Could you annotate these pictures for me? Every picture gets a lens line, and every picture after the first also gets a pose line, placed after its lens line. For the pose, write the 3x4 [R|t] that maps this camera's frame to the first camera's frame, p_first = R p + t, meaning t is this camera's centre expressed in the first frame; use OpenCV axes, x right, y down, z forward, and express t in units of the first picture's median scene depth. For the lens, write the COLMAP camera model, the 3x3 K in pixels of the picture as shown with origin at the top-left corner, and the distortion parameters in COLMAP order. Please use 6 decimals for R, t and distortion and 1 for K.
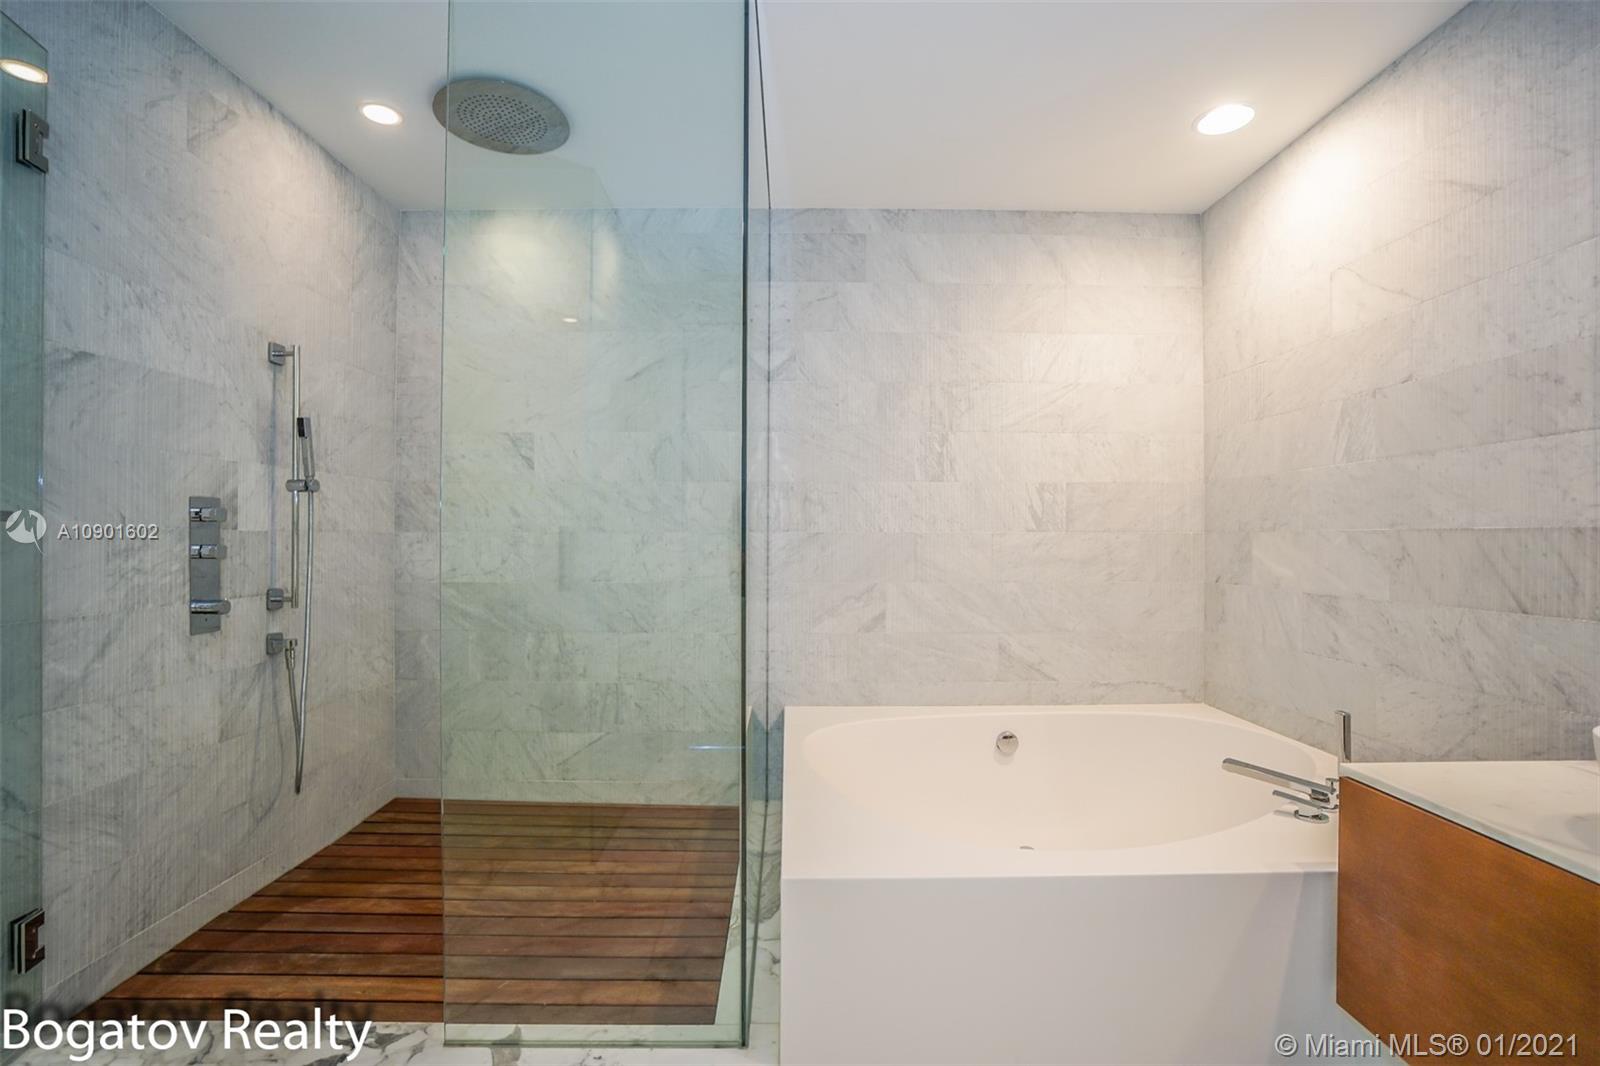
lens RADIAL K [[726.5, 0, 801.4], [0, 726.5, 537.2], [0, 0, 1]] dist [-0.051576, 0.017409]
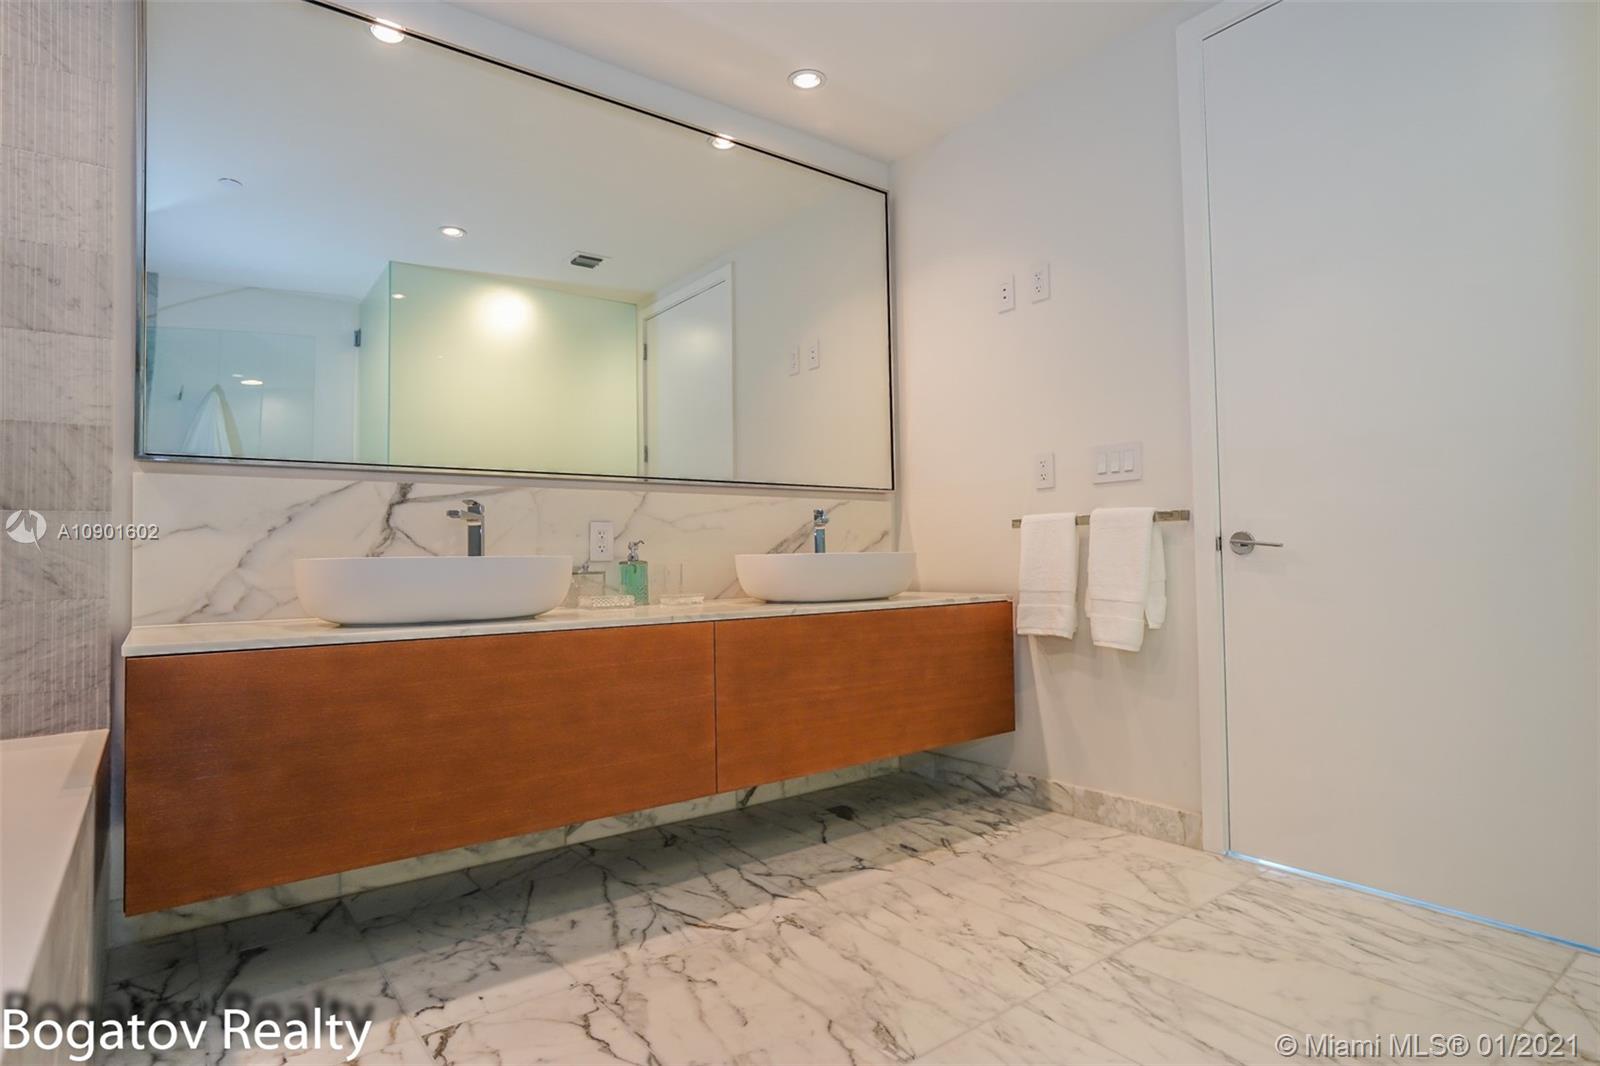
lens RADIAL K [[857.7, 0, 765.3], [0, 857.7, 537.5], [0, 0, 1]] dist [0.000846, 0.000719]
pose [[-0.571442, 0.029011, 0.820129, -0.291900], [0.011101, 0.999557, -0.027624, 0.108042], [-0.820567, -0.006681, -0.571511, 0.464805]]
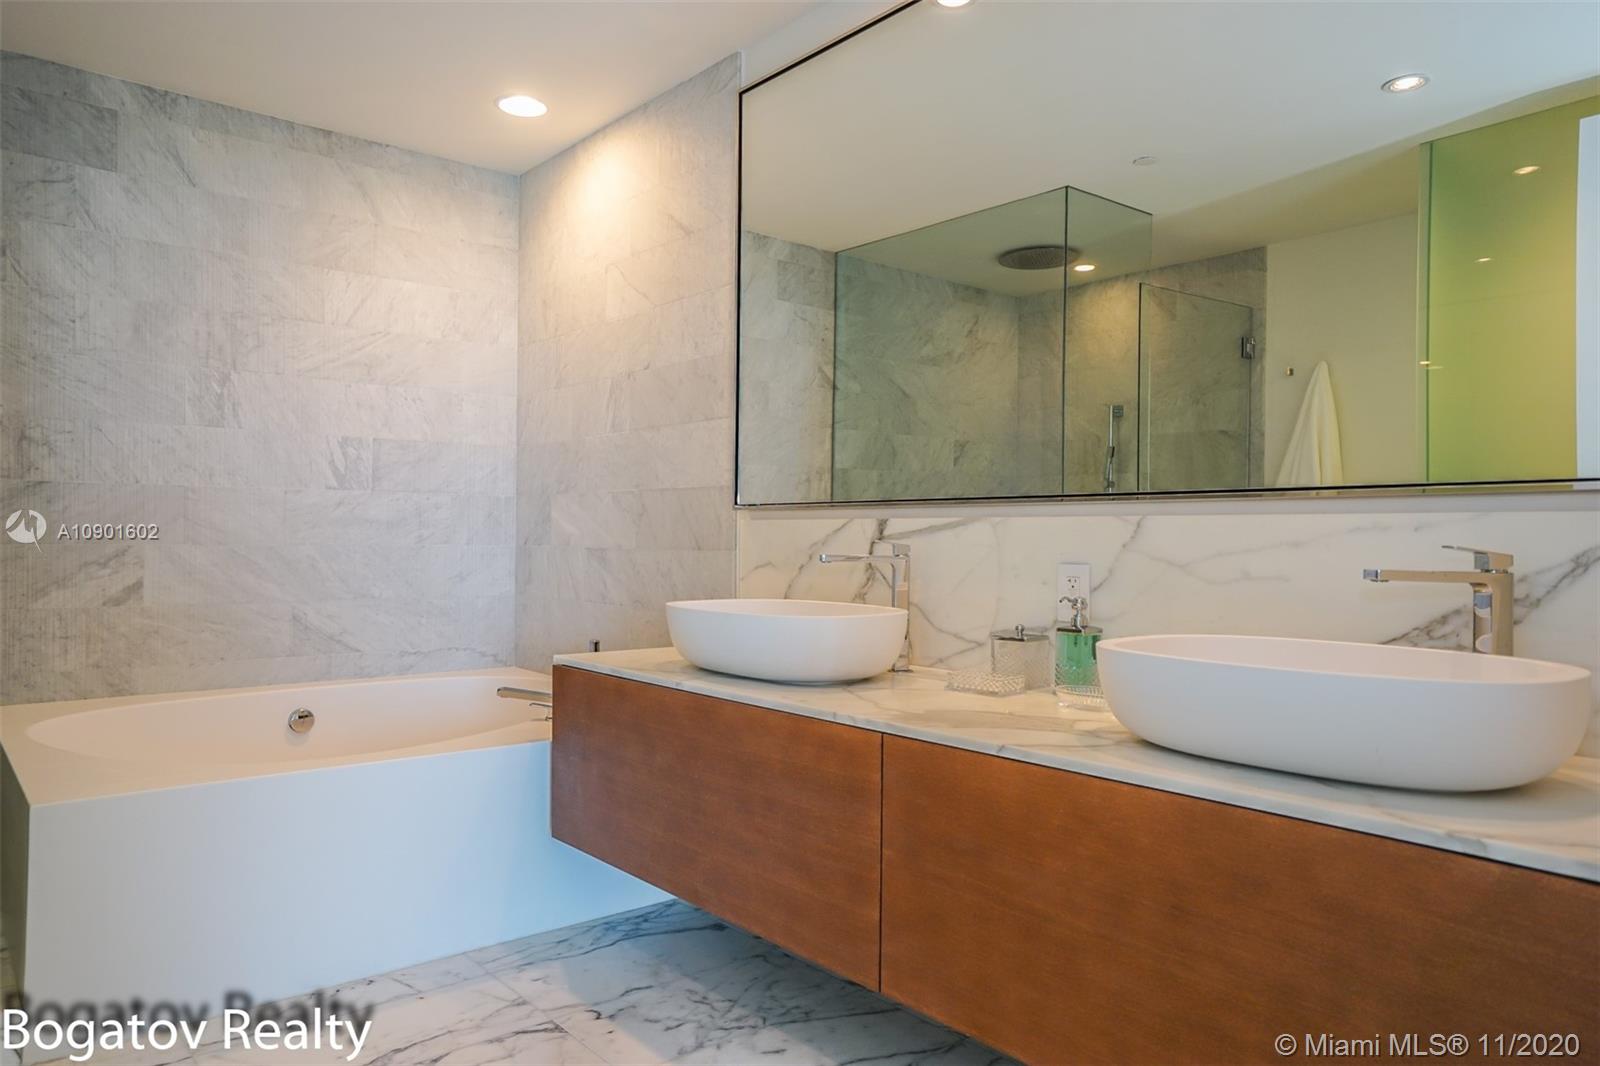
lens RADIAL K [[1060.7, 0, 800.0], [0, 1060.7, 533.0], [0, 0, 1]] dist [-0.015979, 0.039567]
pose [[0.777053, 0.007360, 0.629392, -0.063060], [-0.009489, 0.999955, 0.000021, 0.041878], [-0.629363, -0.005989, 0.777088, -0.408403]]
